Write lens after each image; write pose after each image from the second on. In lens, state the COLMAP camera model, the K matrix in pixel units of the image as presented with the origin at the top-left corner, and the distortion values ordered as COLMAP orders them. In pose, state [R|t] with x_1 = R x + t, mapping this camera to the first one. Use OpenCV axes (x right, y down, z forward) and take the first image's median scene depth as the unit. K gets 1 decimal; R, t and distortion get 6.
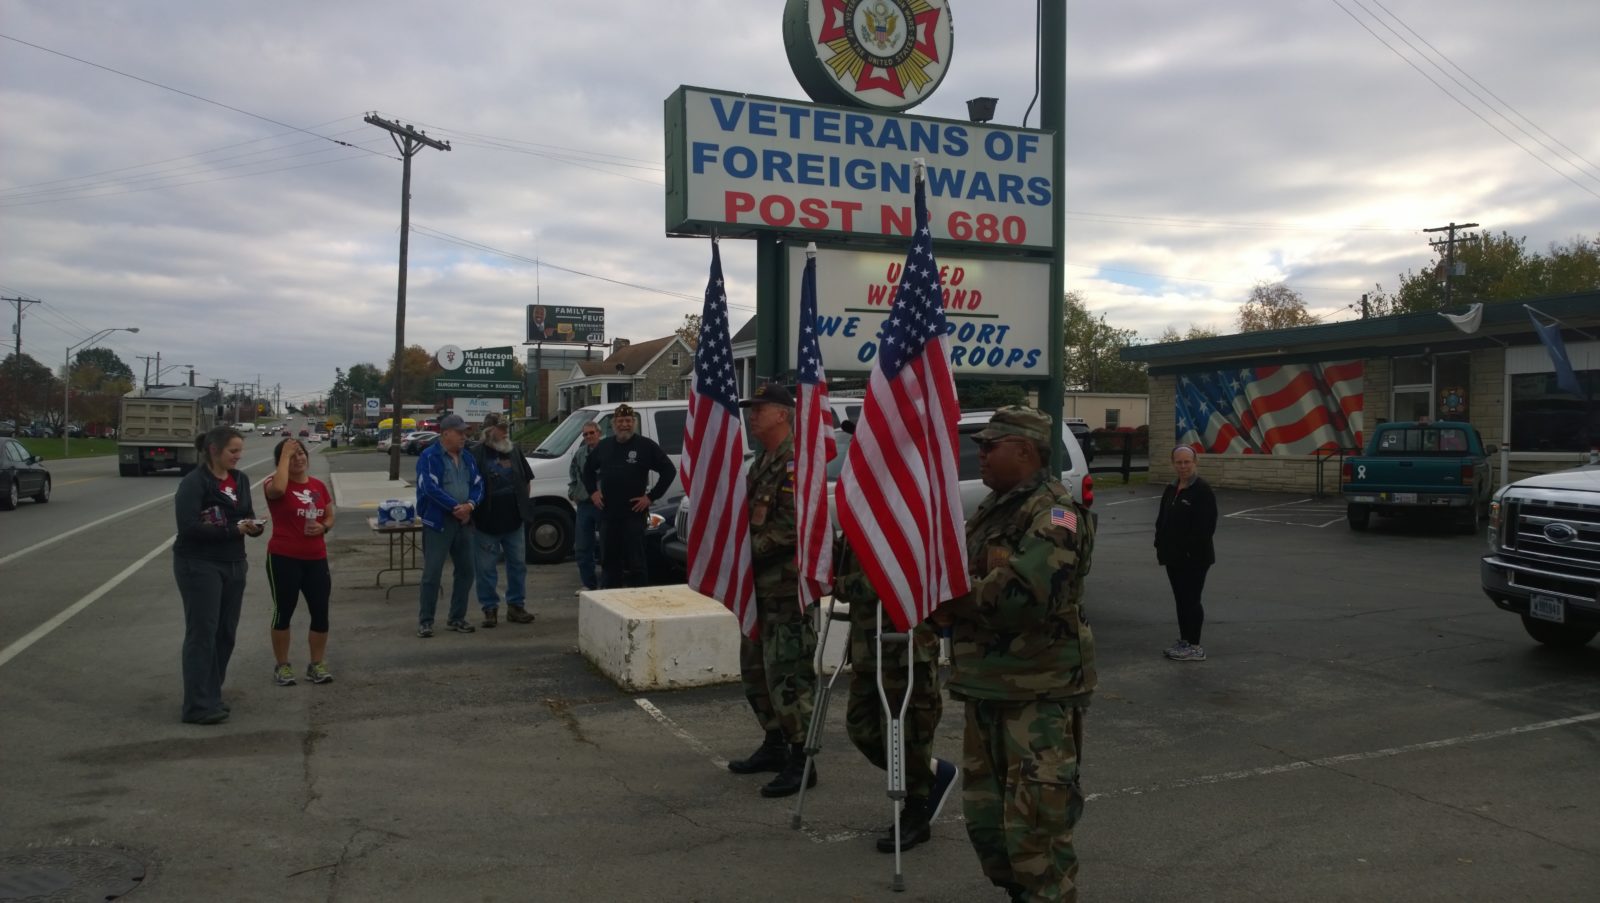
lens RADIAL K [[1203.2, 0, 798.3], [0, 1203.2, 377.7], [0, 0, 1]] dist [0.030408, -0.058042]
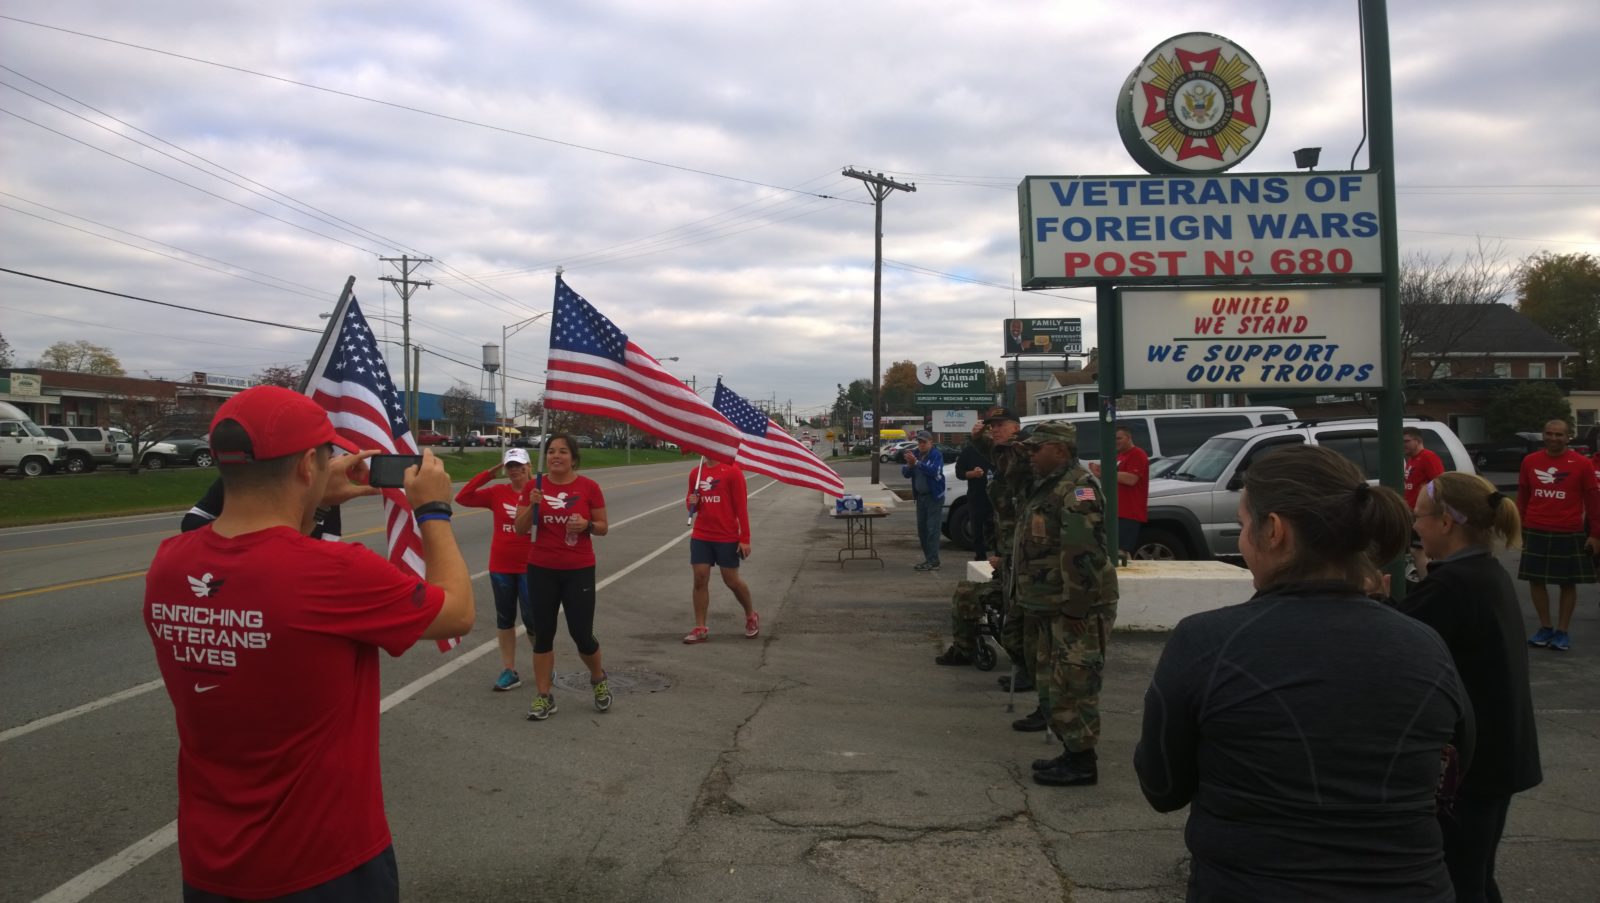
lens RADIAL K [[1203.2, 0, 798.3], [0, 1203.2, 377.7], [0, 0, 1]] dist [0.030408, -0.058042]
pose [[0.919618, -0.029466, -0.391706, 0.159703], [0.026605, 0.999565, -0.012732, -0.011560], [0.391911, 0.001288, 0.920002, -0.265924]]
